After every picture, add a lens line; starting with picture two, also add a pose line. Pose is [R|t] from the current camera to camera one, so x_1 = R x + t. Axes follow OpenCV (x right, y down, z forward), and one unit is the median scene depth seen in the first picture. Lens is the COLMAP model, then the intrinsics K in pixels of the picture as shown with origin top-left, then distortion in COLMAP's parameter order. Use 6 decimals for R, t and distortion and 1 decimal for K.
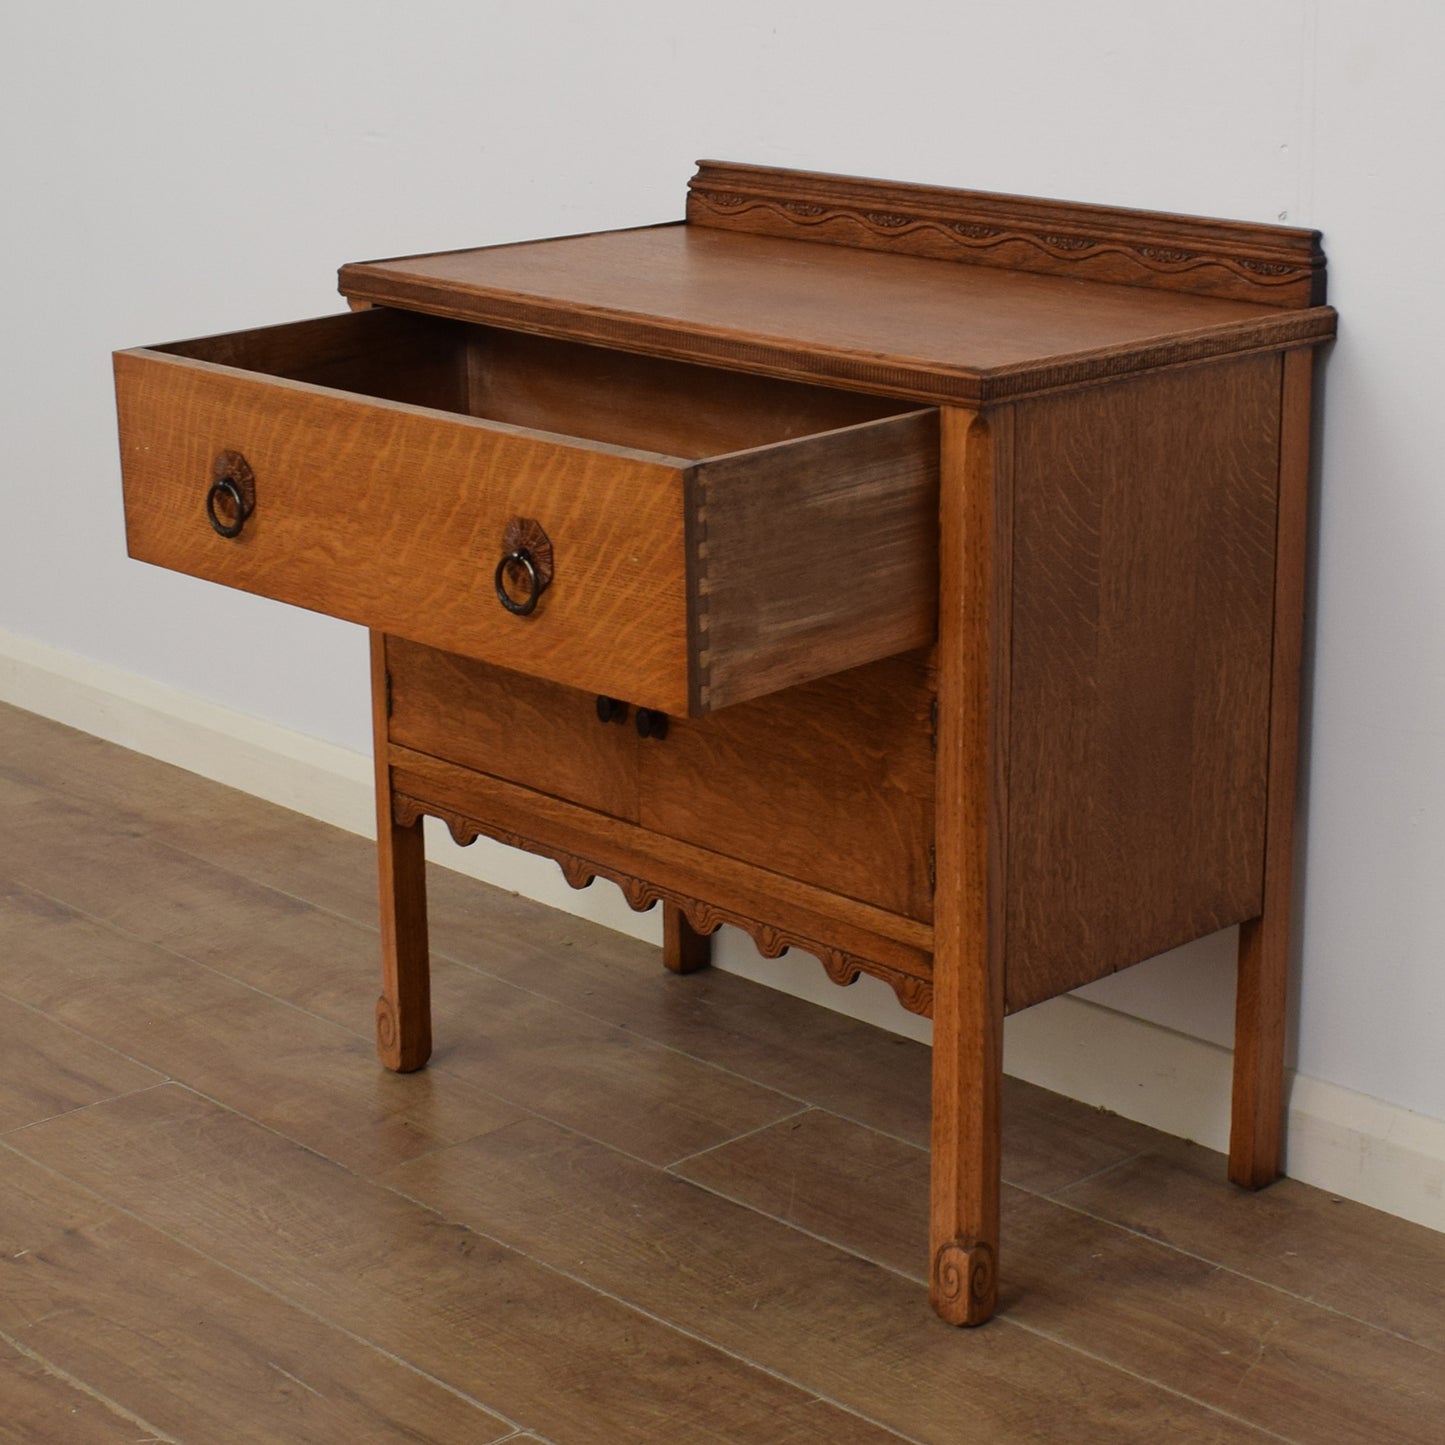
lens RADIAL K [[3199.8, 0, 816.4], [0, 3199.8, 628.3], [0, 0, 1]] dist [-0.082161, 0.000000]
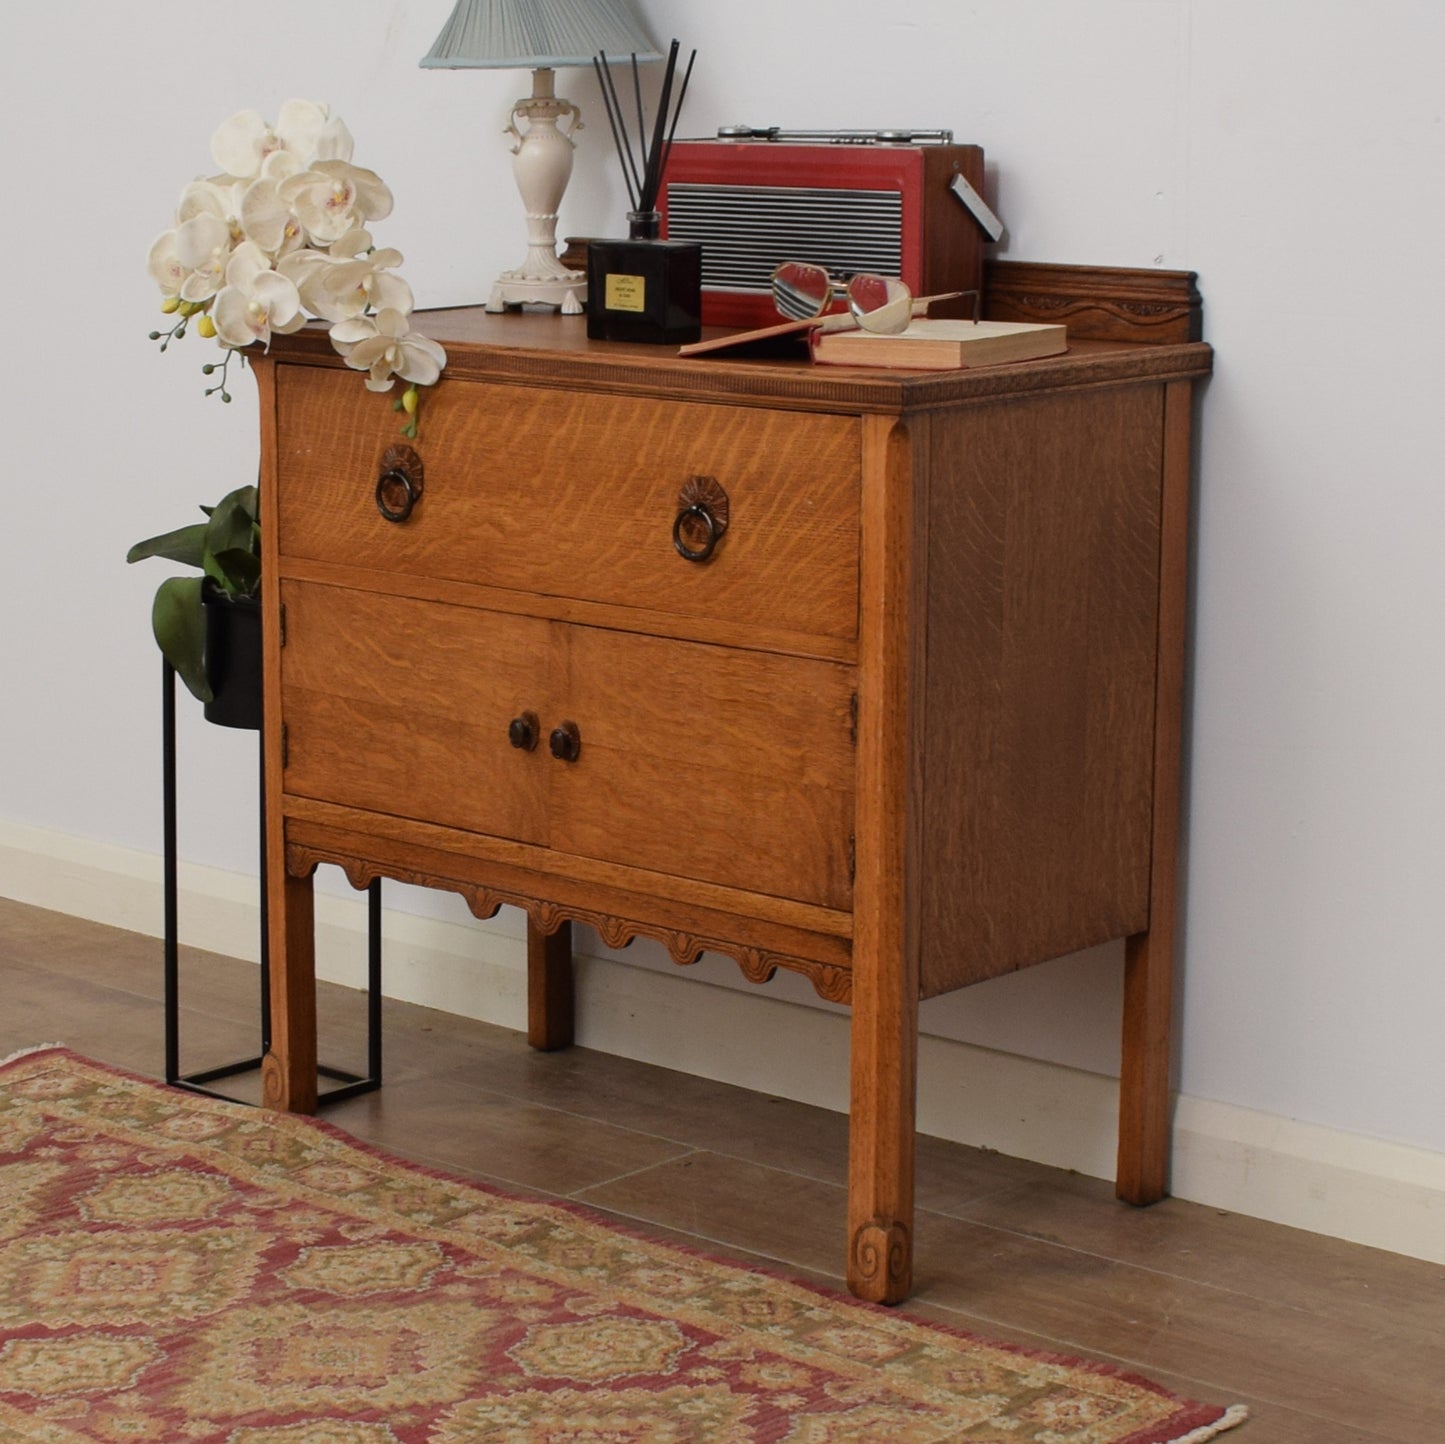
lens RADIAL K [[3773.9, 0, 506.1], [0, 3773.9, 782.0], [0, 0, 1]] dist [-0.073957, 0.000000]
pose [[0.999835, -0.008014, 0.016305, -0.092123], [0.008850, 0.998616, -0.051838, 0.106591], [-0.015867, 0.051974, 0.998522, -0.231914]]
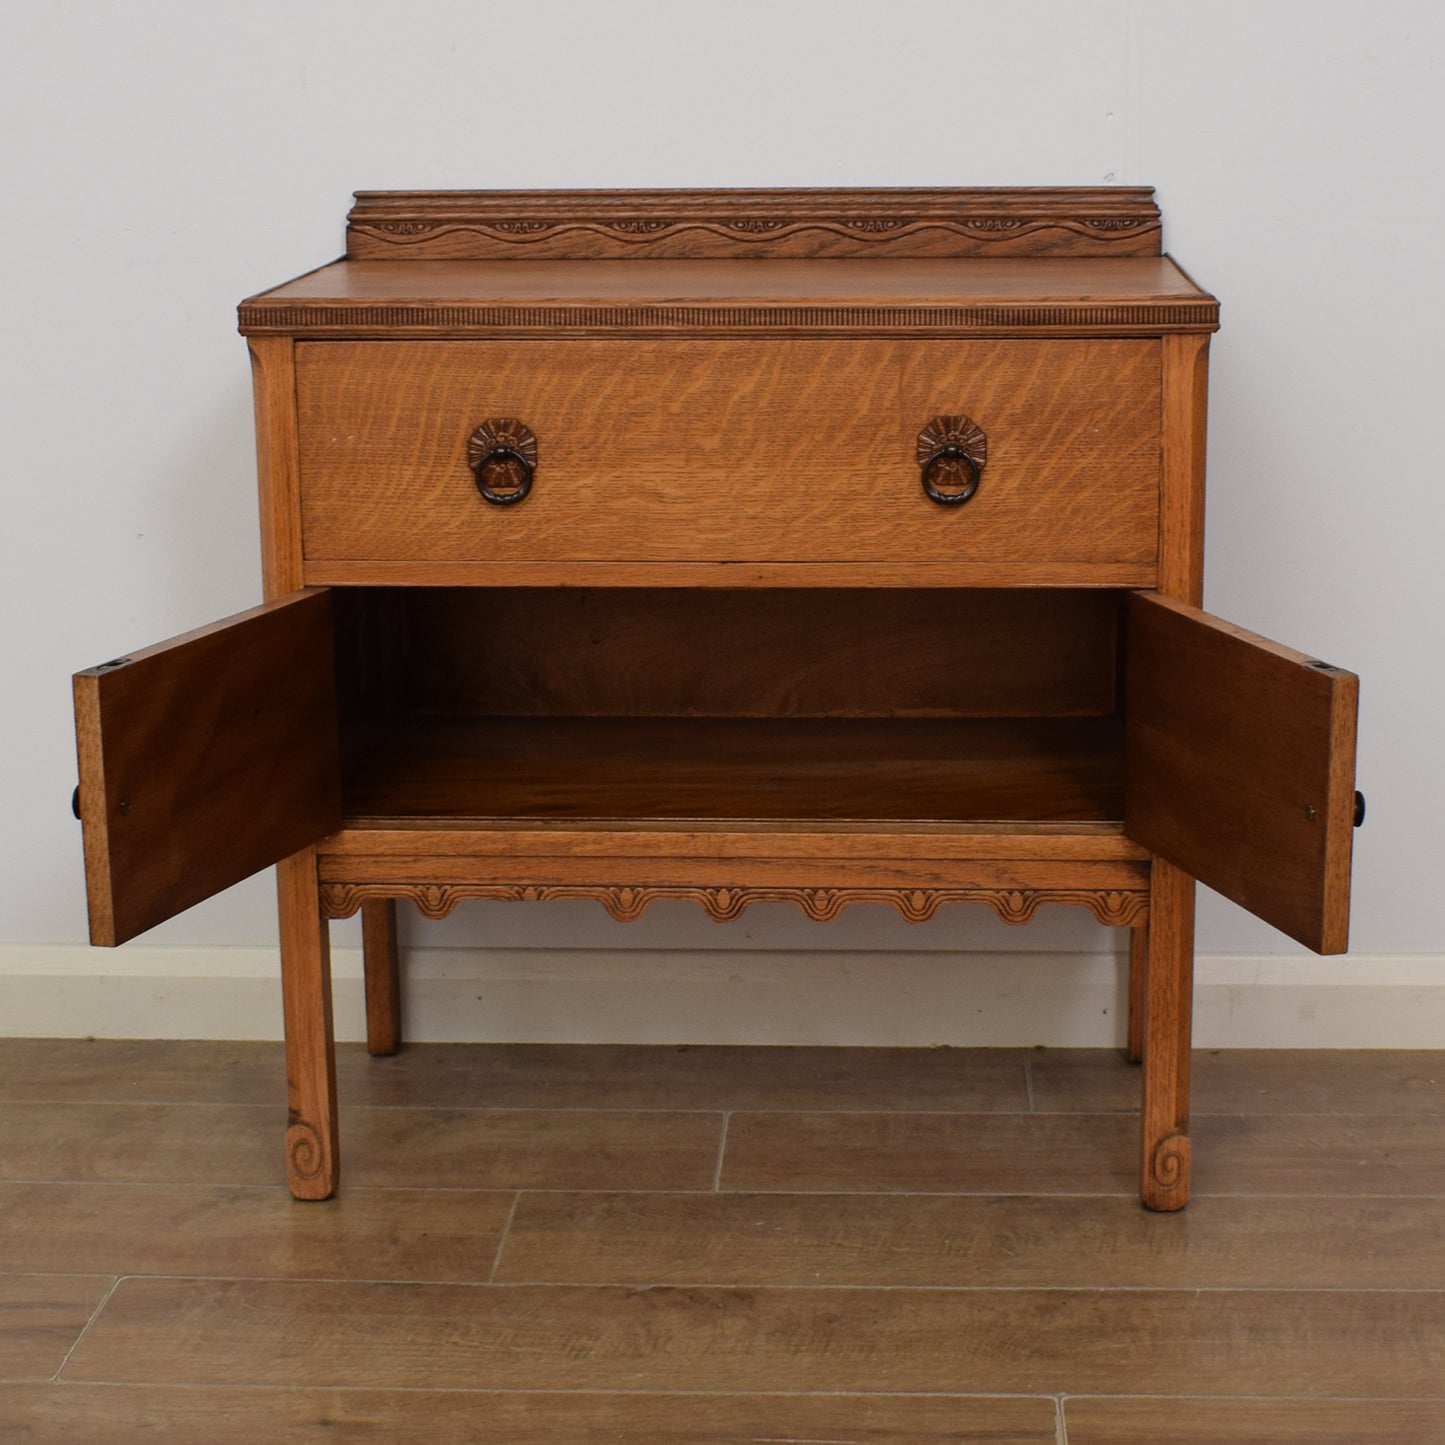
lens RADIAL K [[3032.3, 0, 802.0], [0, 3032.3, 719.2], [0, 0, 1]] dist [-0.080947, 0.000000]
pose [[0.731970, -0.161173, 0.662000, -0.664453], [0.178918, 0.982989, 0.041493, -0.006538], [-0.657426, 0.088072, 0.748355, 0.300599]]
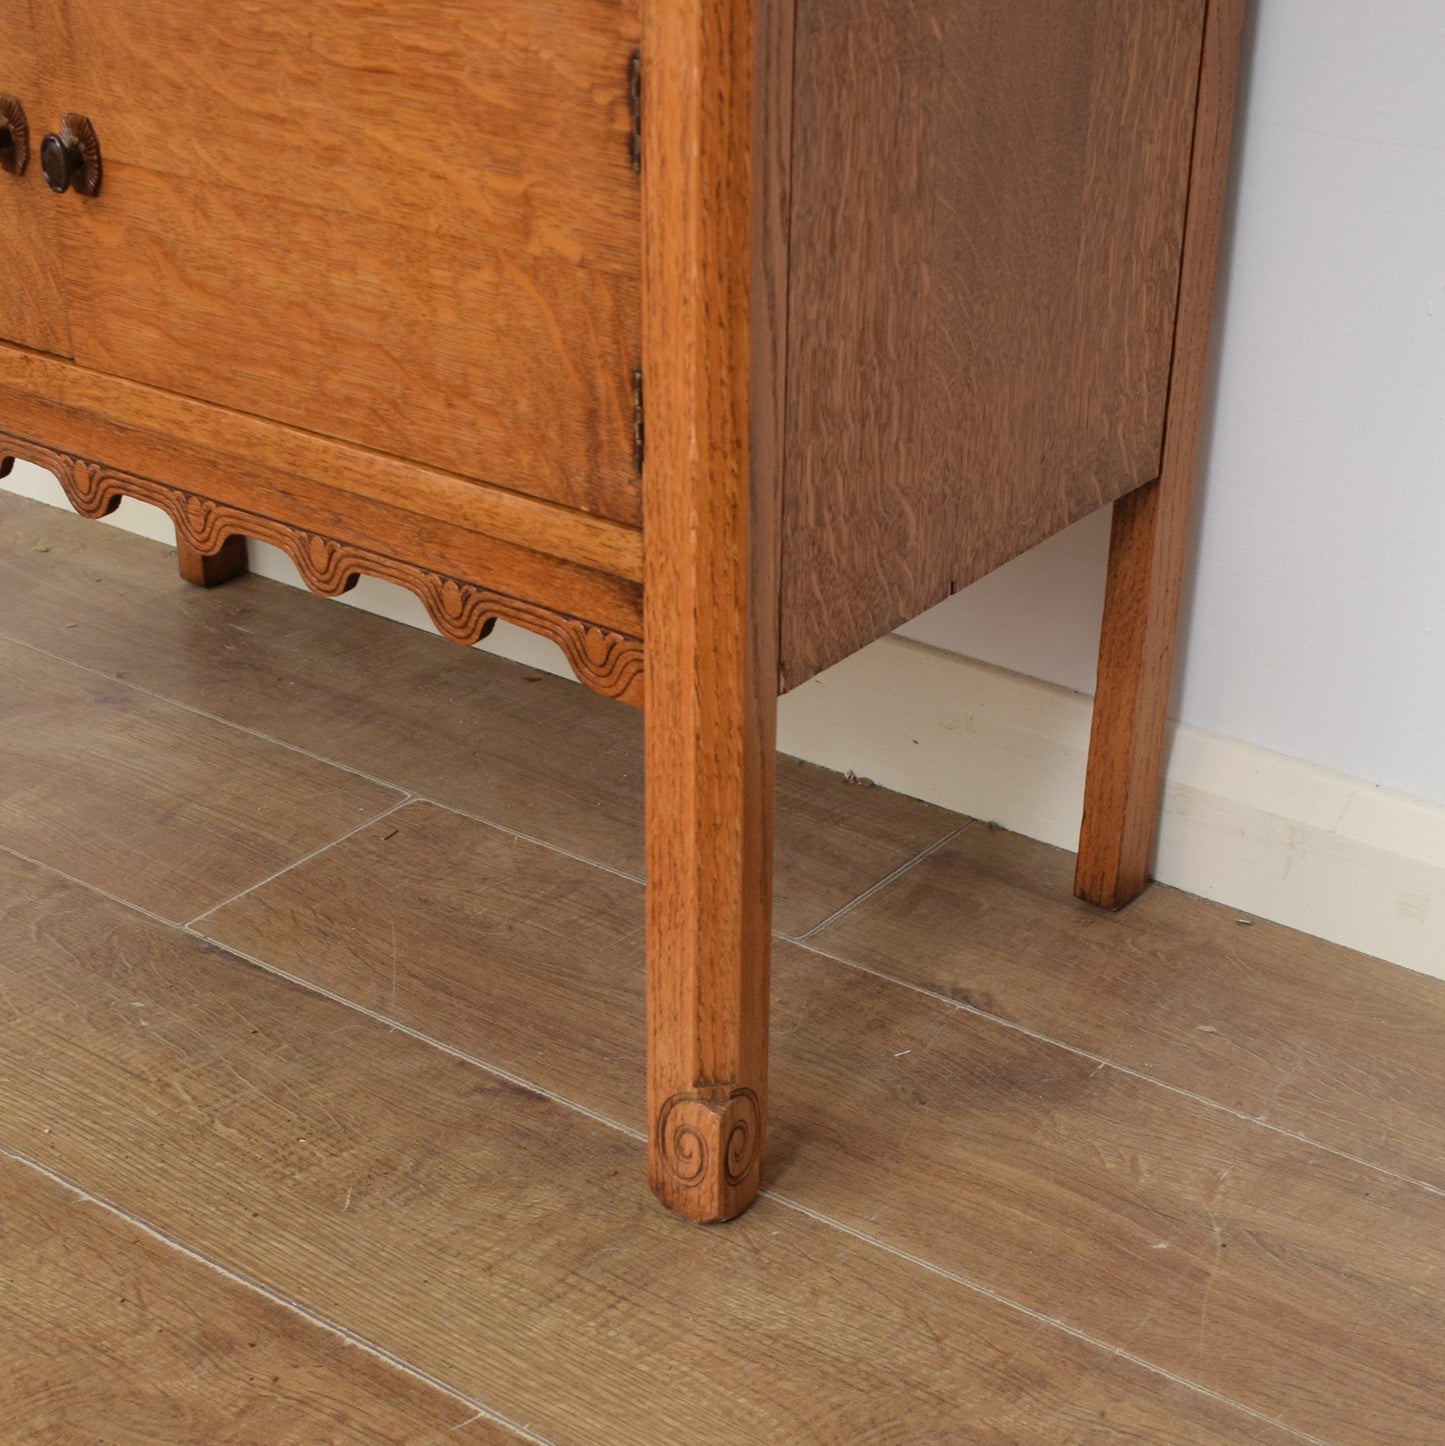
lens RADIAL K [[2480.1, 0, 722.1], [0, 2480.1, 1061.7], [0, 0, 1]] dist [-0.096415, 0.000000]
pose [[0.990107, -0.071139, 0.120947, -0.004169], [0.027676, 0.944029, 0.328699, 0.041111], [-0.137561, -0.322100, 0.936658, 0.564411]]
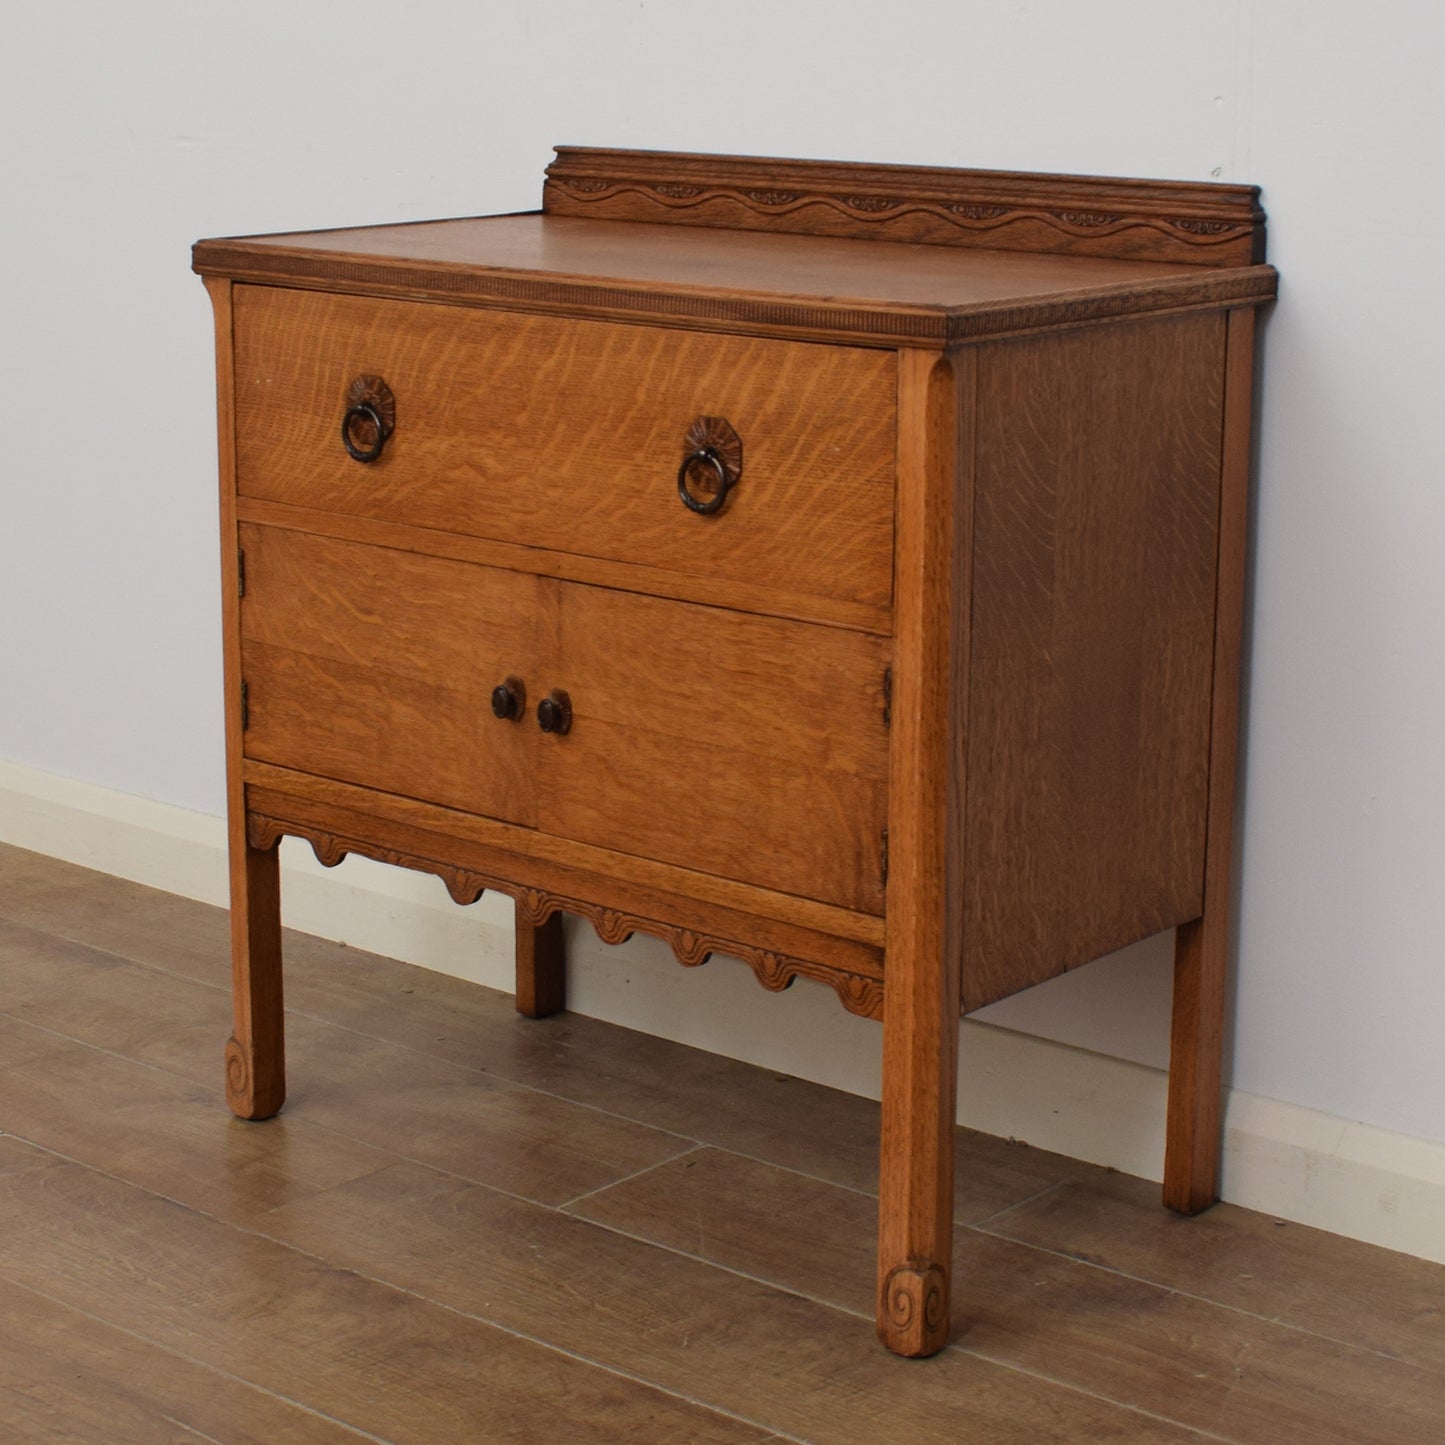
lens RADIAL K [[3199.8, 0, 683.9], [0, 3199.8, 659.8], [0, 0, 1]] dist [-0.082161, 0.000000]
pose [[0.997315, -0.010806, 0.072430, -0.082222], [0.013642, 0.999155, -0.038773, 0.050210], [-0.071950, 0.039657, 0.996620, 0.074510]]
